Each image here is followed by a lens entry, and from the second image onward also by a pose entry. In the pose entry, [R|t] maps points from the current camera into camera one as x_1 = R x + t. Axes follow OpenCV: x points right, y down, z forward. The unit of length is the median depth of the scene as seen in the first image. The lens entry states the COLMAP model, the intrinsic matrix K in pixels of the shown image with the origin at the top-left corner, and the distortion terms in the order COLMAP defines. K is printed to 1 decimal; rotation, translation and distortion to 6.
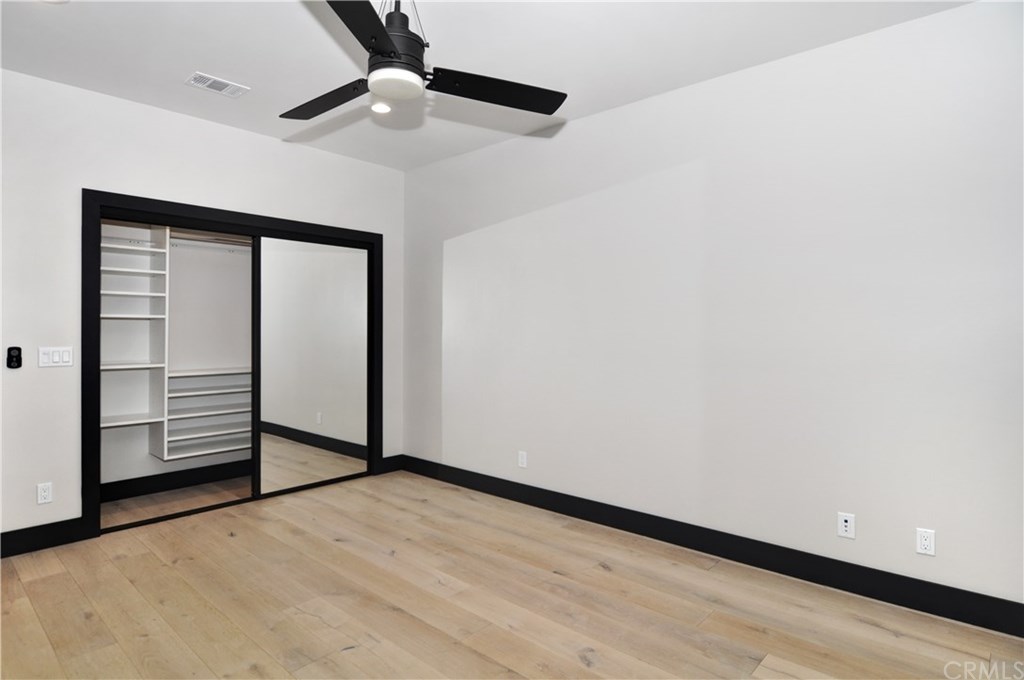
lens RADIAL K [[553.6, 0, 480.2], [0, 553.6, 321.4], [0, 0, 1]] dist [-0.013496, -0.006655]
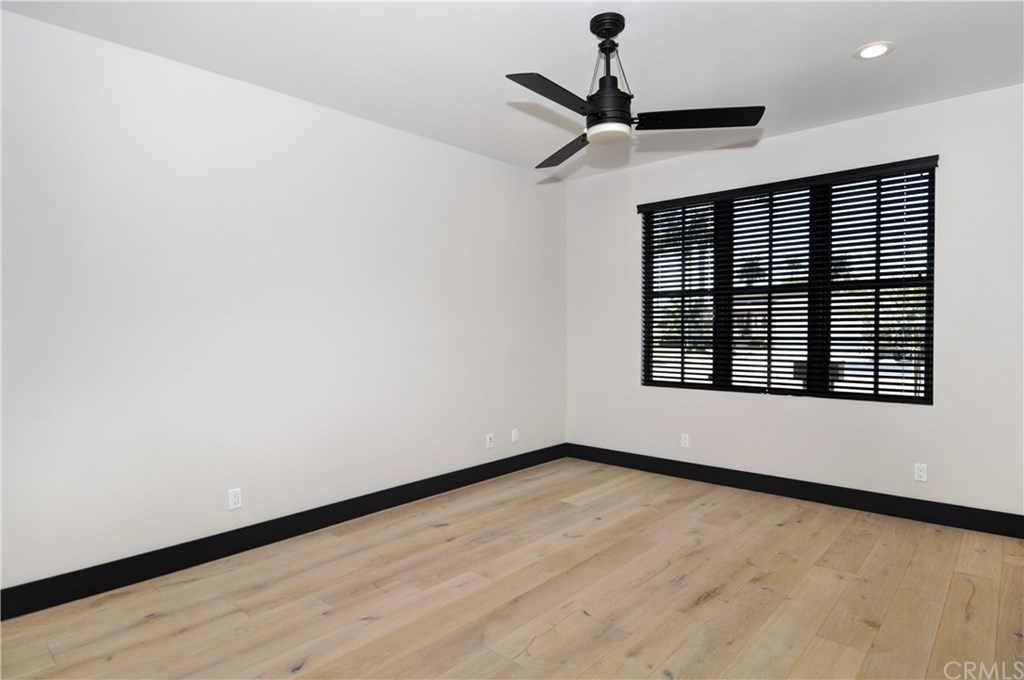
lens RADIAL K [[553.6, 0, 474.5], [0, 553.6, 331.5], [0, 0, 1]] dist [-0.013496, -0.006655]
pose [[0.031397, -0.012238, 0.999432, -1.061079], [-0.000824, 0.999924, 0.012270, -0.020365], [-0.999507, -0.001209, 0.031384, 0.896737]]
